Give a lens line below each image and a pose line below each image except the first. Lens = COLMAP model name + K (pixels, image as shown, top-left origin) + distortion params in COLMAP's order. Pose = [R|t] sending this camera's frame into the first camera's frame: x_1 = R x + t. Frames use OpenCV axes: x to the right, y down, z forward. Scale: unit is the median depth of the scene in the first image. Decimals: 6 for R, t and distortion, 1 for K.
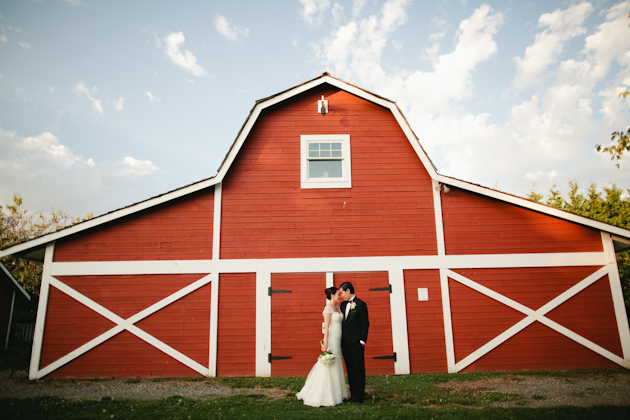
lens RADIAL K [[424.6, 0, 315.0], [0, 424.6, 210.0], [0, 0, 1]] dist [-0.064404, 0.058181]
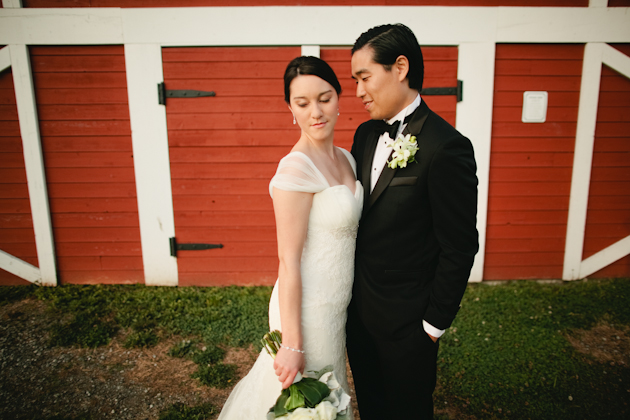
lens RADIAL K [[424.6, 0, 315.0], [0, 424.6, 210.0], [0, 0, 1]] dist [-0.064404, 0.058181]
pose [[0.999377, 0.003986, 0.035068, 0.025180], [-0.018204, 0.909456, 0.415403, 0.123103], [-0.030237, -0.415782, 0.908961, 0.581654]]
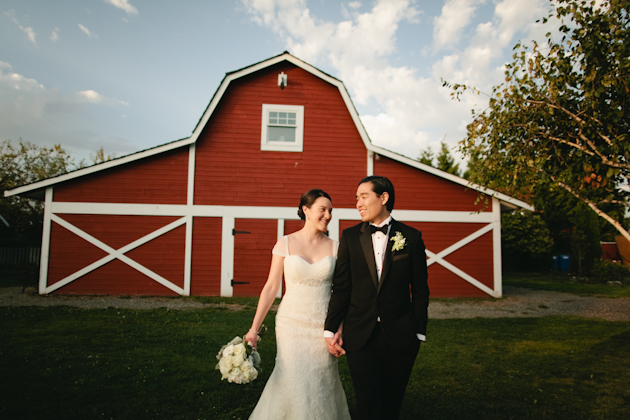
lens RADIAL K [[424.6, 0, 315.0], [0, 424.6, 210.0], [0, 0, 1]] dist [-0.064404, 0.058181]
pose [[0.995109, 0.042295, 0.089270, 0.021230], [-0.055791, 0.986405, 0.154570, -0.083424], [-0.081519, -0.158794, 0.983941, -0.260797]]
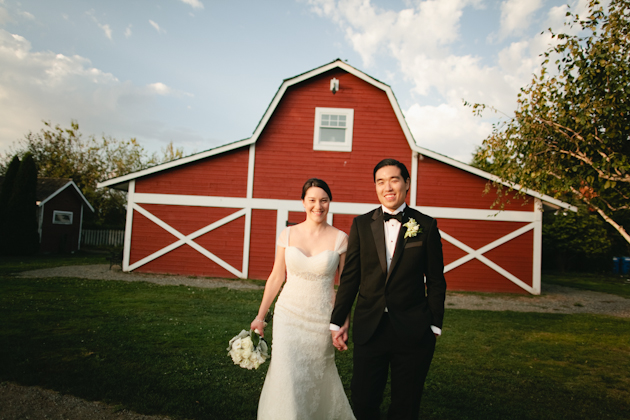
lens RADIAL K [[424.6, 0, 315.0], [0, 424.6, 210.0], [0, 0, 1]] dist [-0.064404, 0.058181]
pose [[0.996856, 0.067363, -0.041708, 0.043786], [-0.058603, 0.981172, 0.184031, -0.118816], [0.053320, -0.181008, 0.982035, -0.380609]]
